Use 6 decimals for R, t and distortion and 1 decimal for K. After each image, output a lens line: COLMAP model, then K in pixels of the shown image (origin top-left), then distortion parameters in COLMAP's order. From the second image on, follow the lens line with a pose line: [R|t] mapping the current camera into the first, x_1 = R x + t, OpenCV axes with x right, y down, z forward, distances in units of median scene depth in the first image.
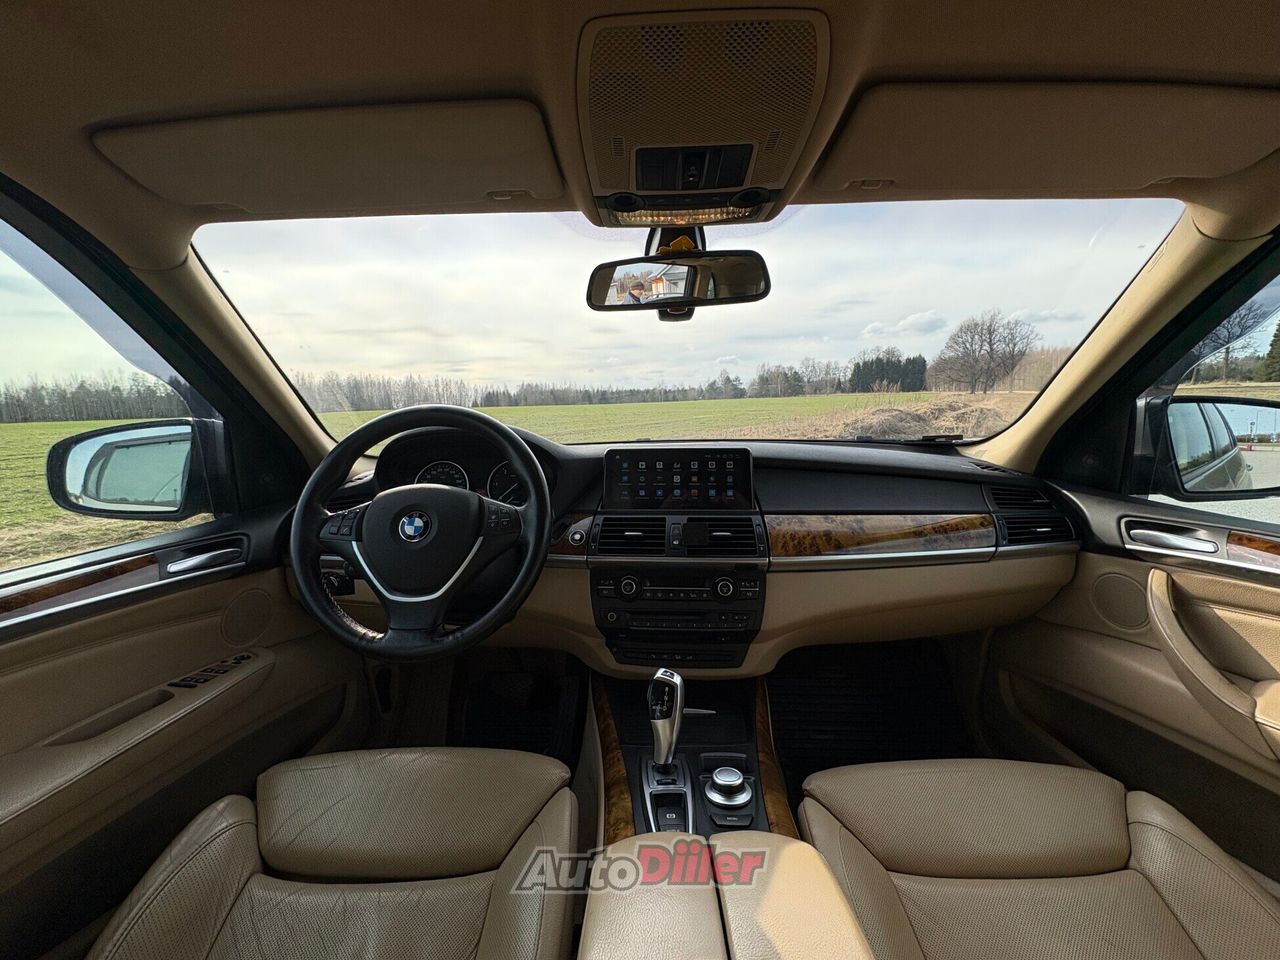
lens RADIAL K [[511.3, 0, 640.0], [0, 511.3, 480.0], [0, 0, 1]] dist [0.002025, 0.000186]
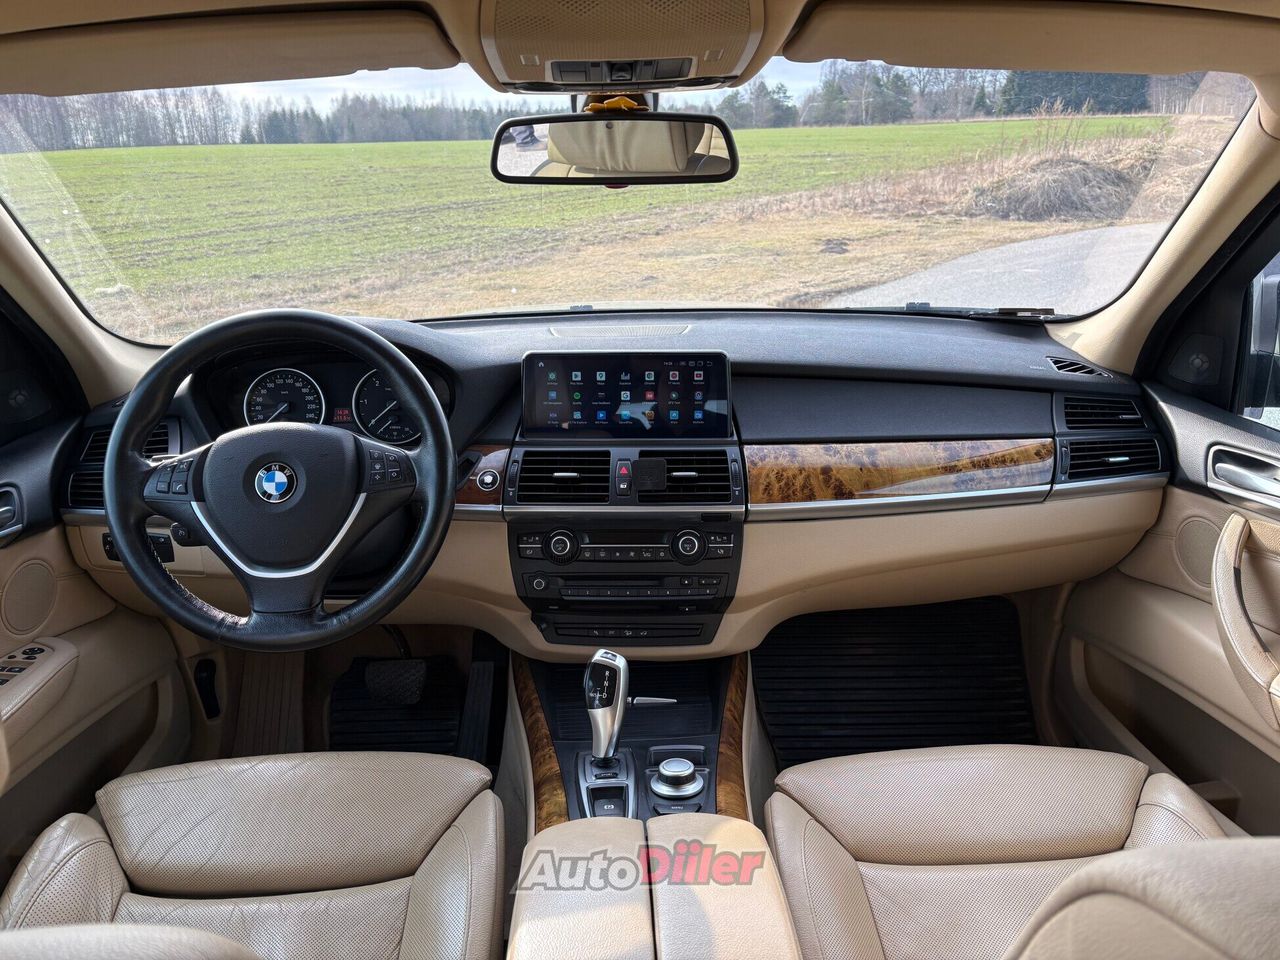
lens RADIAL K [[967.5, 0, 640.0], [0, 967.5, 480.0], [0, 0, 1]] dist [0.096055, -0.128416]
pose [[0.998650, -0.016349, 0.049311, 0.026612], [0.006875, 0.982433, 0.186491, -0.152676], [-0.051494, -0.185900, 0.981218, -0.388679]]
